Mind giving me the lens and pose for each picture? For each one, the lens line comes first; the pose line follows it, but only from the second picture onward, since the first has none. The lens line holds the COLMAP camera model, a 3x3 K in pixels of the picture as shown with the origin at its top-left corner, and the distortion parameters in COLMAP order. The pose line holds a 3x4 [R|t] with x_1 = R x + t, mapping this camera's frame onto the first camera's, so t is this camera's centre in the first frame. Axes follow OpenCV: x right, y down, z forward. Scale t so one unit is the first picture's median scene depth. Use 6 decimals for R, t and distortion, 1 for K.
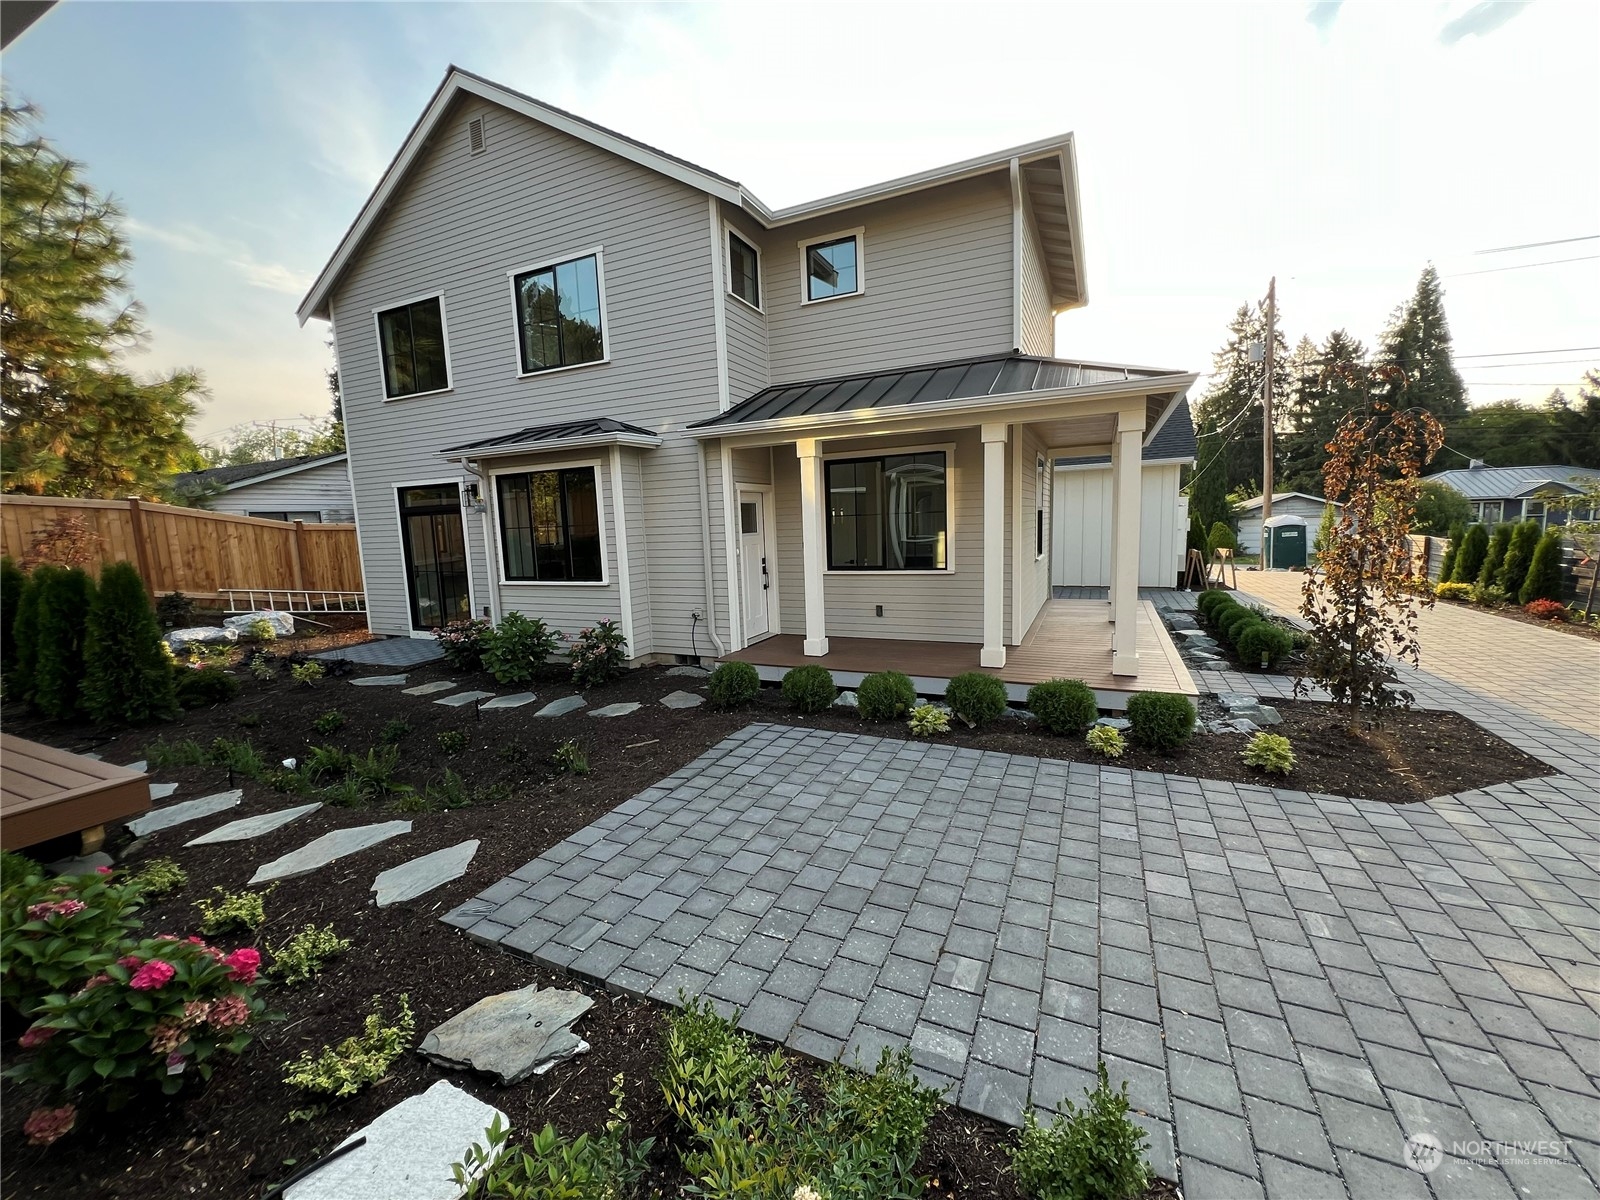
lens RADIAL K [[643.7, 0, 801.3], [0, 643.7, 601.2], [0, 0, 1]] dist [-0.003261, 0.000603]
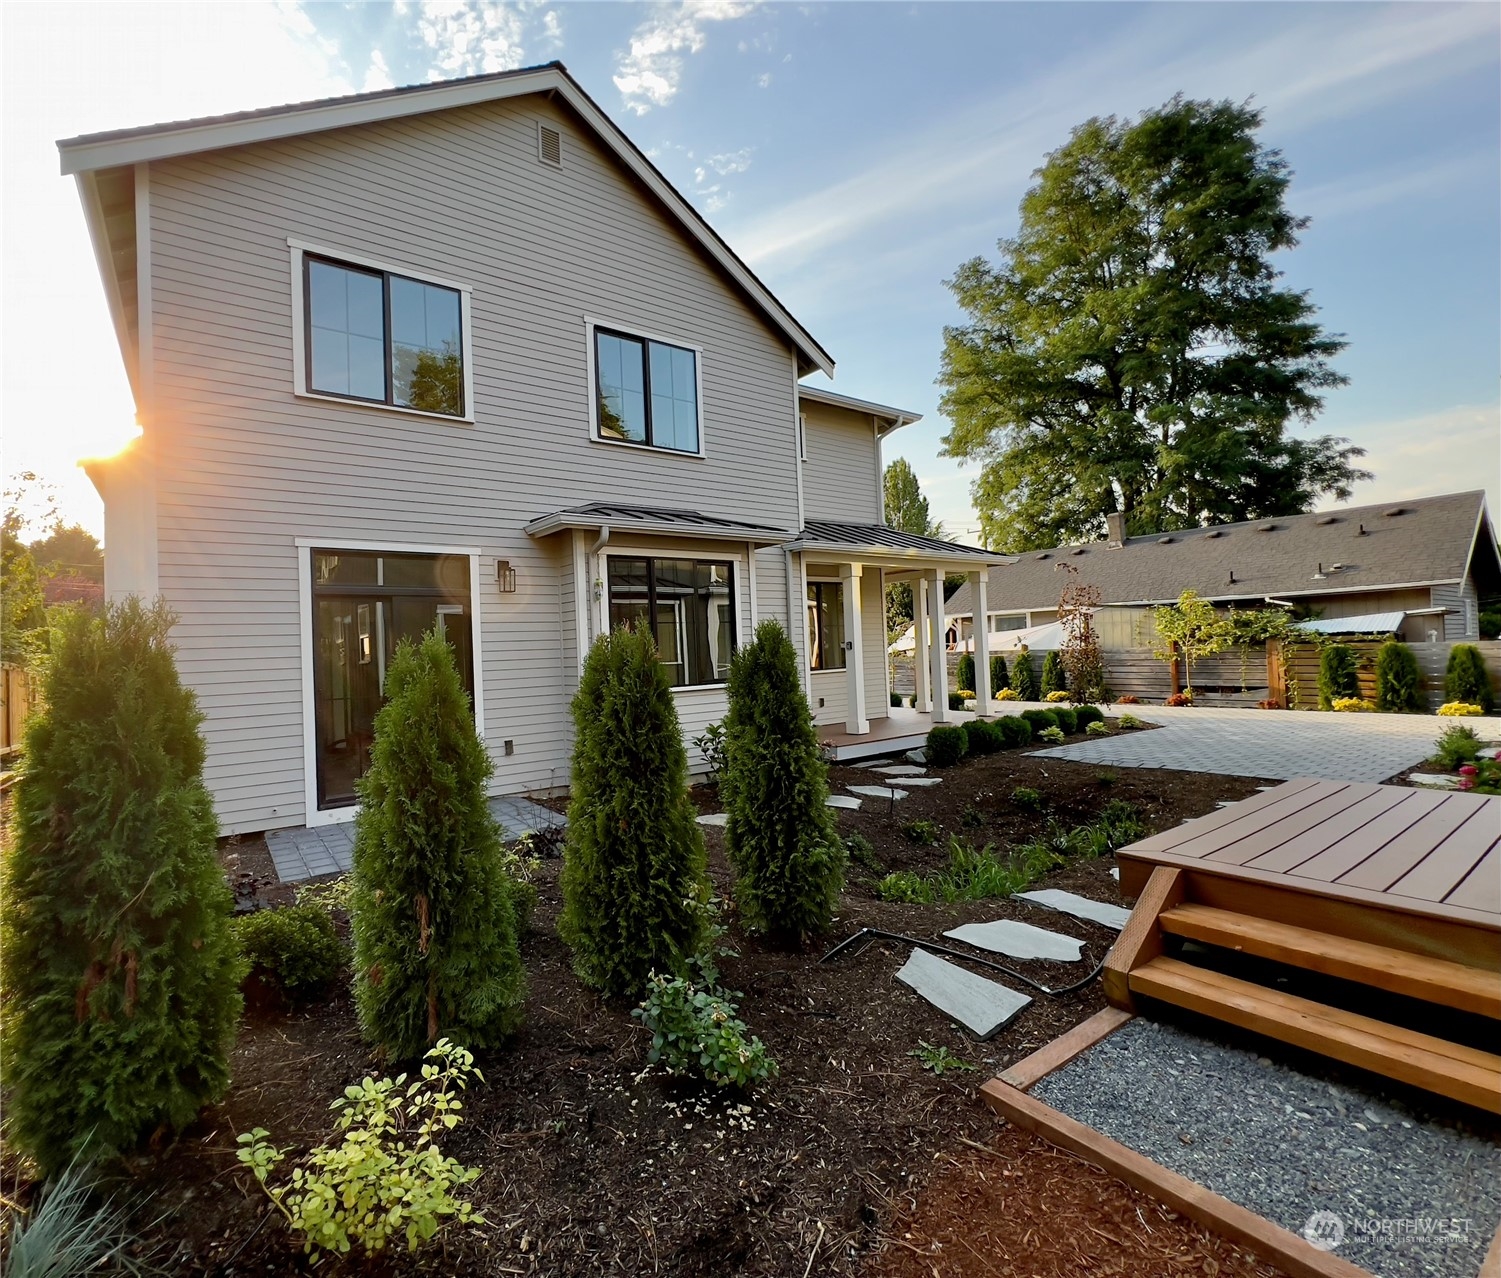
lens RADIAL K [[727.9, 0, 750.1], [0, 727.9, 636.1], [0, 0, 1]] dist [-0.001548, -0.000106]
pose [[0.476735, 0.028171, 0.878596, -1.353990], [0.134440, 0.985392, -0.104543, 0.019106], [-0.868706, 0.167958, 0.465983, 0.534219]]
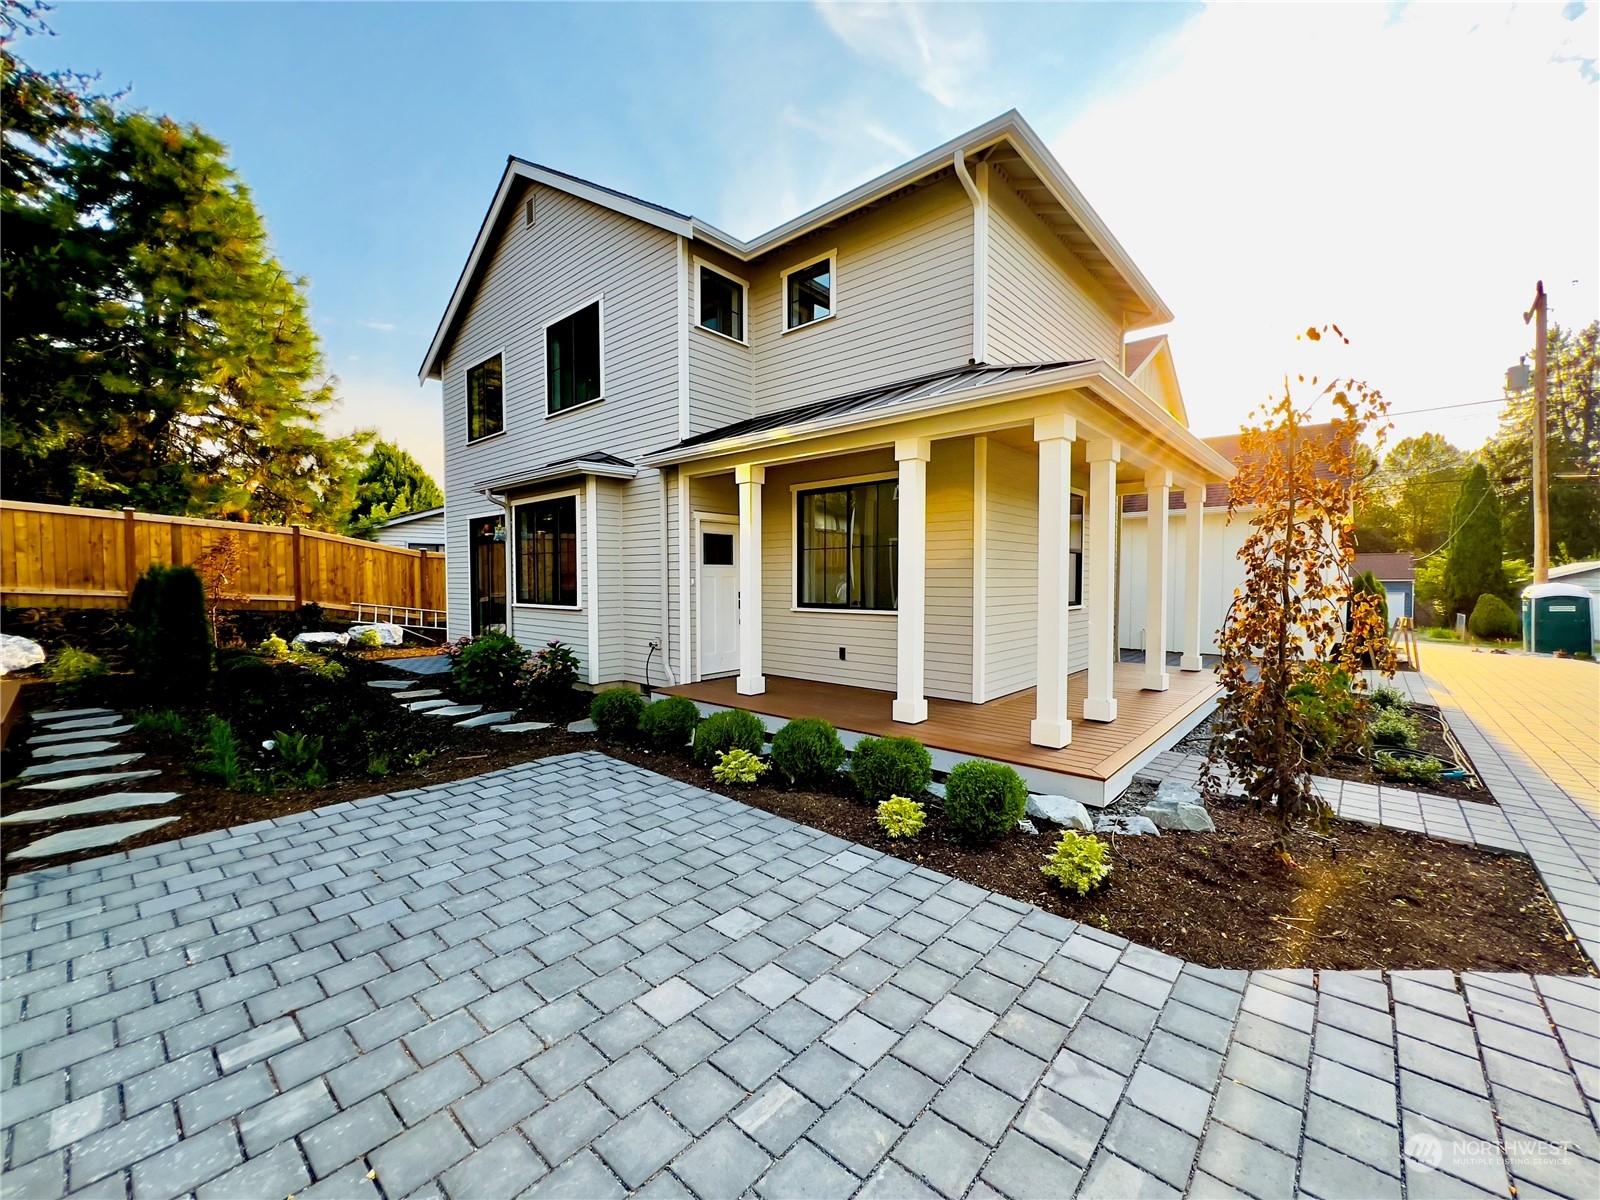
lens RADIAL K [[644.2, 0, 804.3], [0, 644.2, 600.4], [0, 0, 1]] dist [-0.002433, 0.000435]
pose [[0.958234, 0.045698, -0.282309, 0.363848], [-0.070335, 0.994488, -0.077757, 0.016548], [0.277200, 0.094365, 0.956167, 0.125900]]
